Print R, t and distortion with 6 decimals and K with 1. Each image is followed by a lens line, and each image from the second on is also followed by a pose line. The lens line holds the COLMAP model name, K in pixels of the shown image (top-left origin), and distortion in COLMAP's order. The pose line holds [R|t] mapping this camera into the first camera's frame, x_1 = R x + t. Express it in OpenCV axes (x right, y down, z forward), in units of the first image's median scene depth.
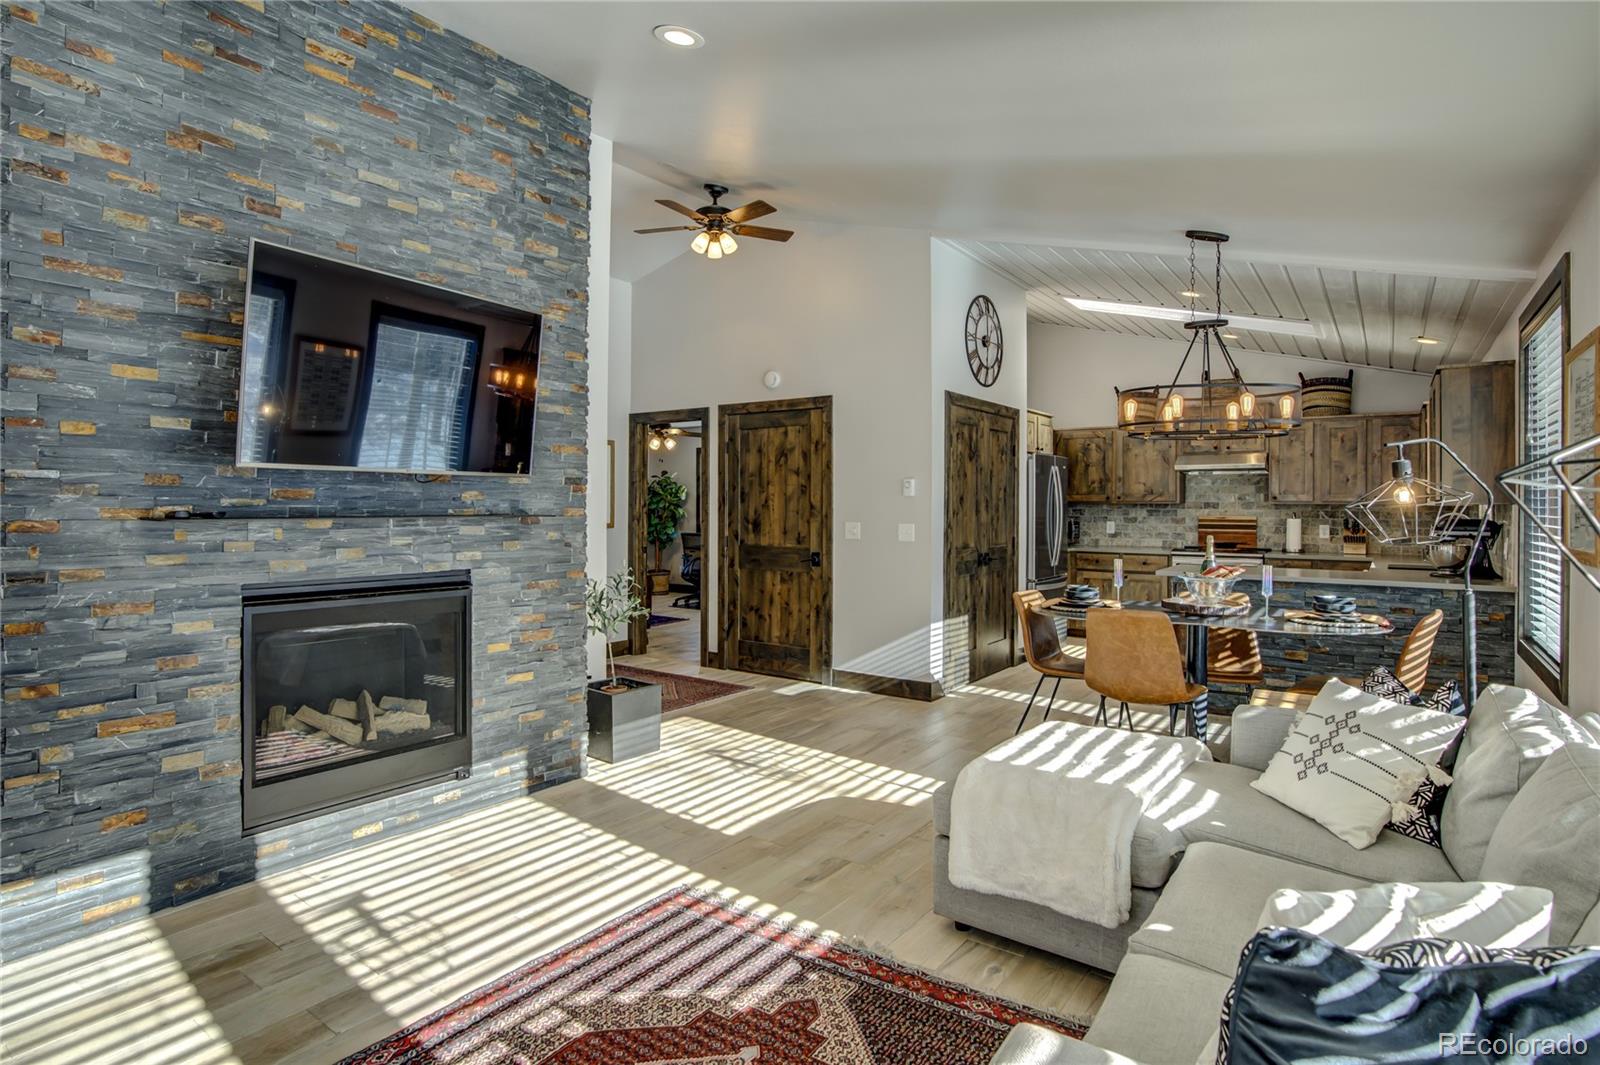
lens RADIAL K [[830.0, 0, 778.7], [0, 830.0, 502.1], [0, 0, 1]] dist [-0.032464, 0.003651]
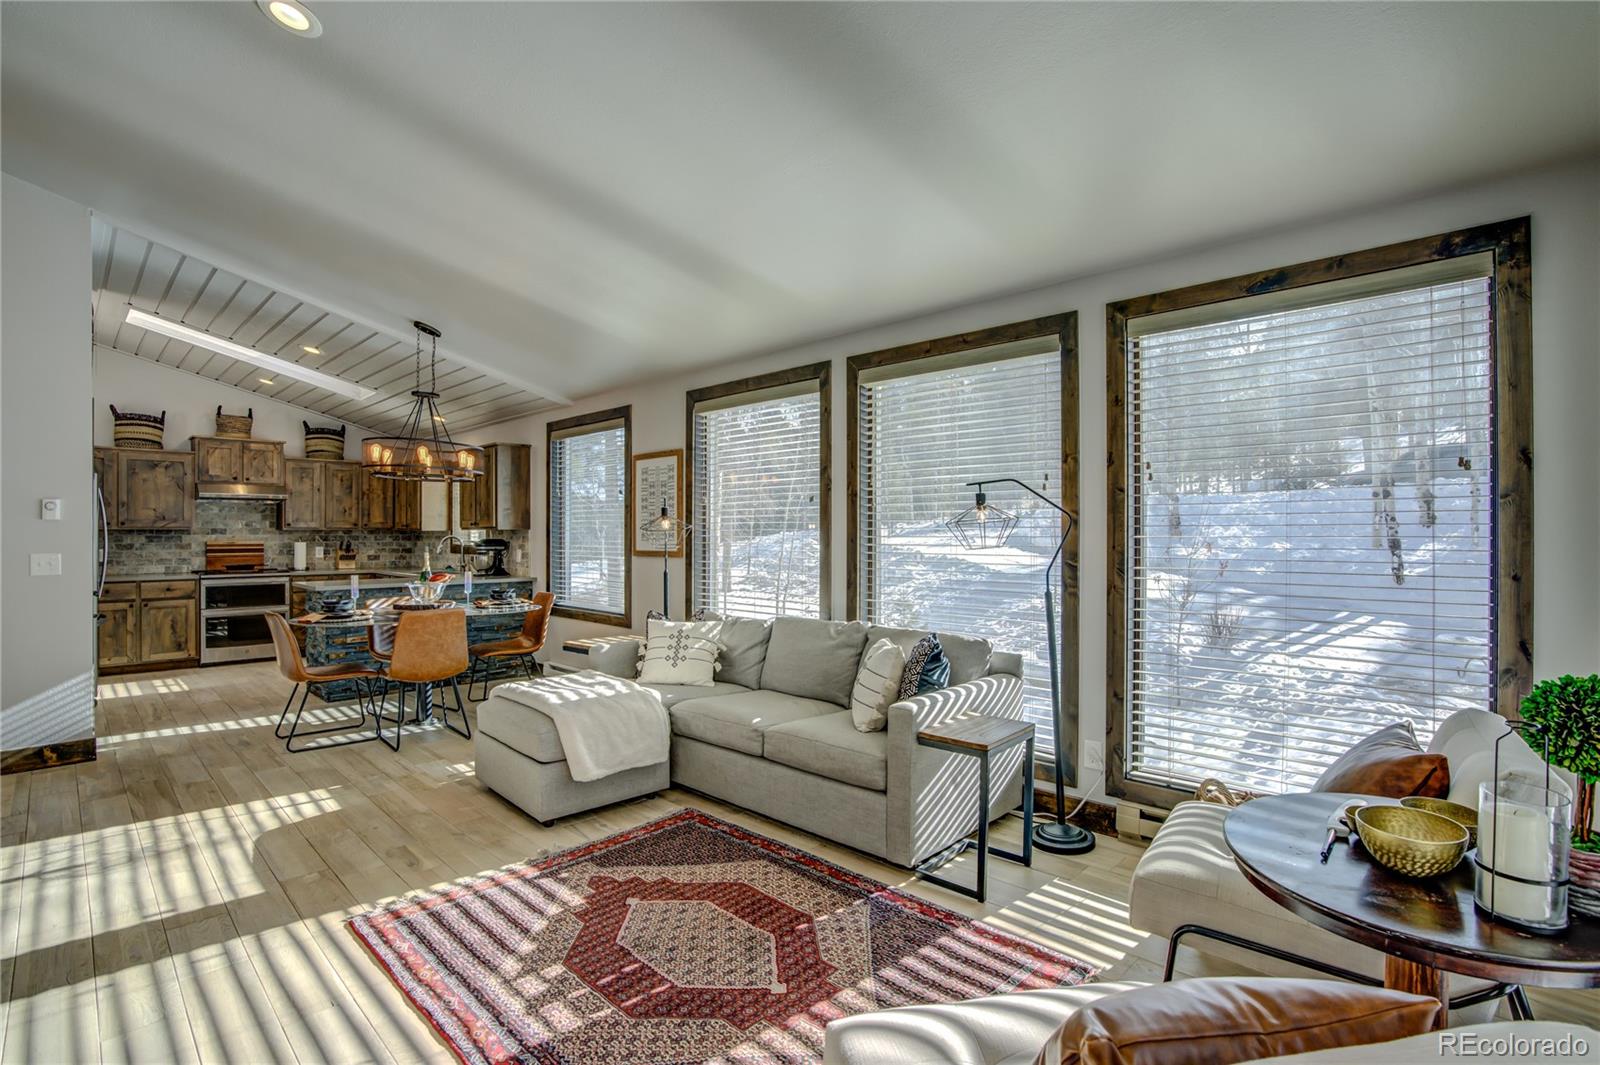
lens RADIAL K [[750.5, 0, 782.2], [0, 750.5, 533.5], [0, 0, 1]] dist [-0.035476, 0.005475]
pose [[0.155775, -0.005067, 0.987780, -0.377806], [-0.000867, 0.999986, 0.005267, 0.001510], [-0.987792, -0.001677, 0.155769, 0.152214]]
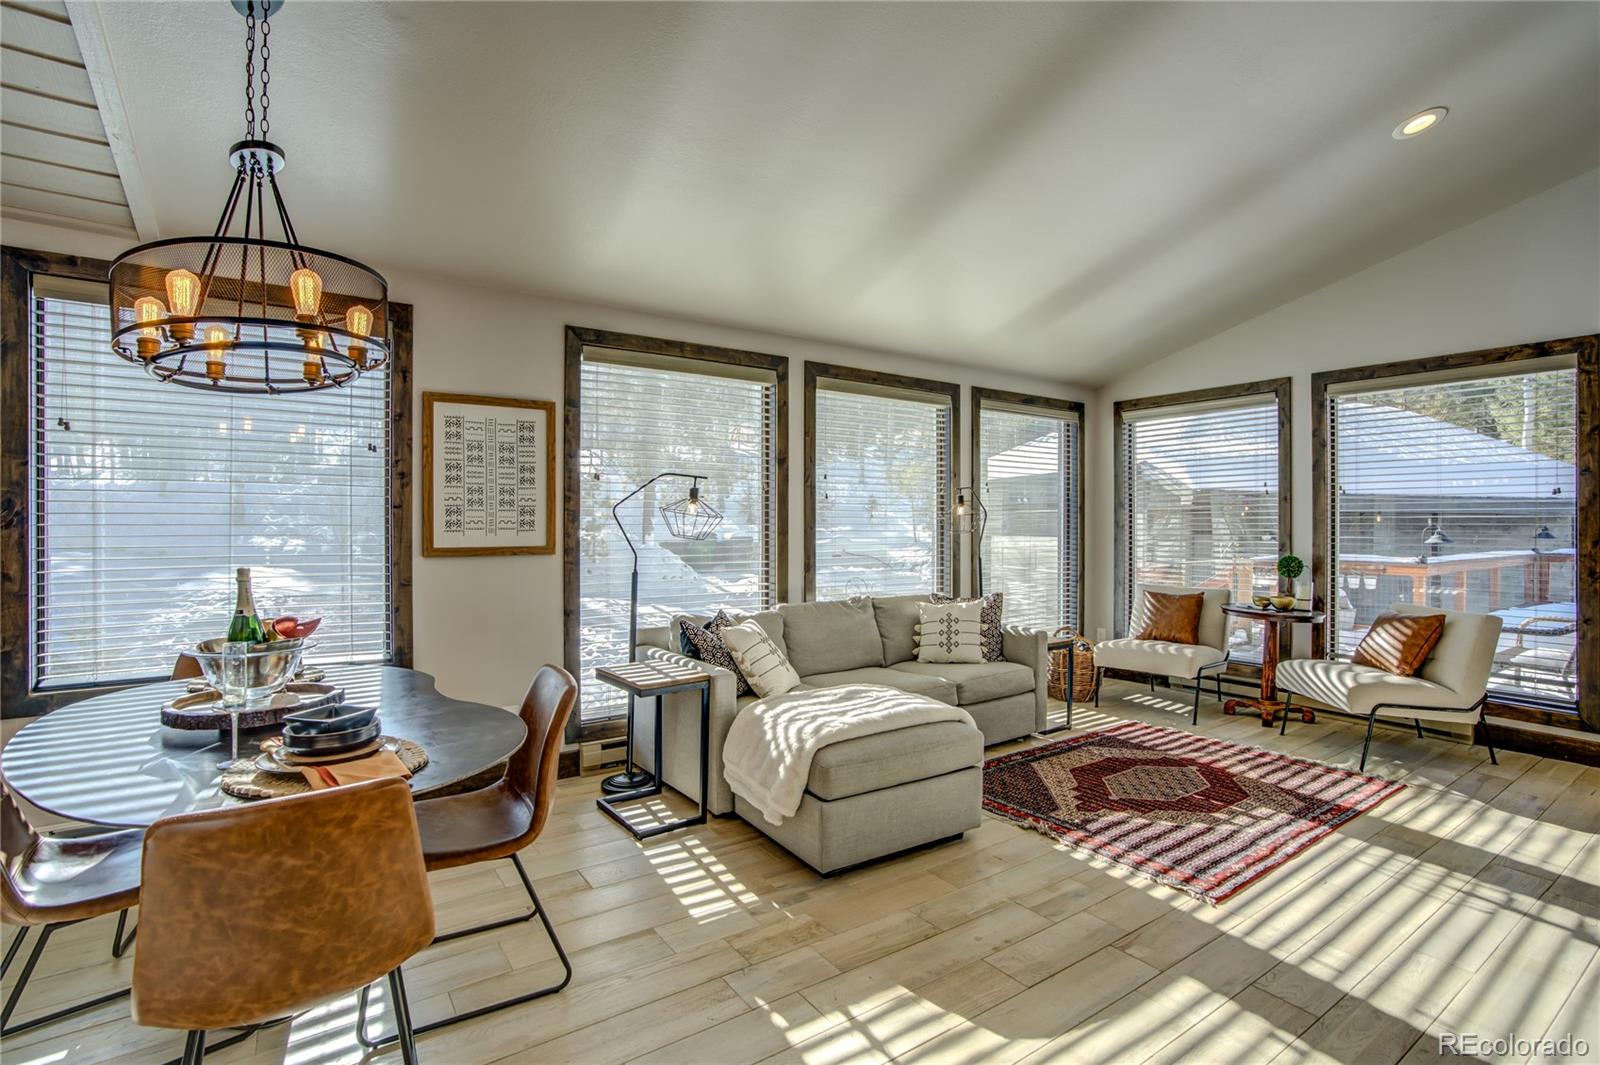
lens RADIAL K [[750.5, 0, 792.2], [0, 750.5, 555.3], [0, 0, 1]] dist [-0.035476, 0.005475]
pose [[-0.942893, -0.018893, 0.332560, 0.031414], [-0.006383, 0.999232, 0.038669, 0.007370], [-0.333035, 0.034338, -0.942289, 0.843432]]
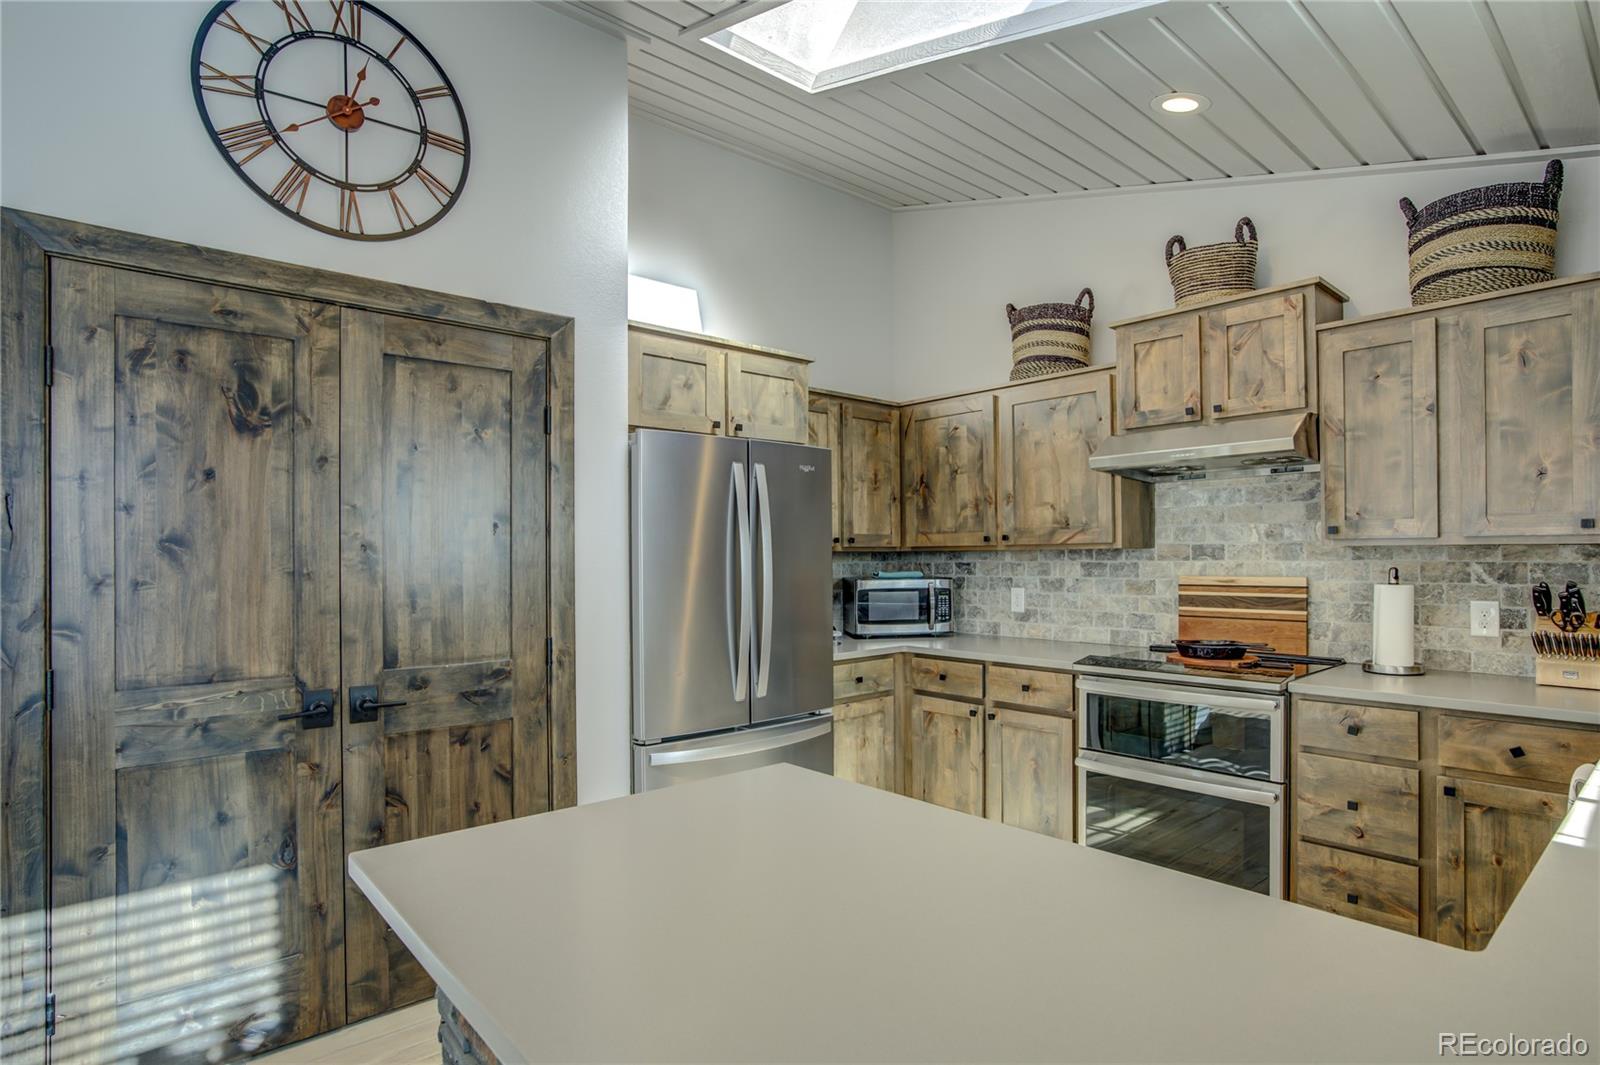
lens RADIAL K [[839.4, 0, 816.8], [0, 839.4, 558.1], [0, 0, 1]] dist [-0.031723, 0.008606]
pose [[0.979665, -0.010232, -0.200378, 0.506197], [0.010923, 0.999938, 0.002340, 0.004854], [0.200342, -0.004482, 0.979716, 0.651339]]
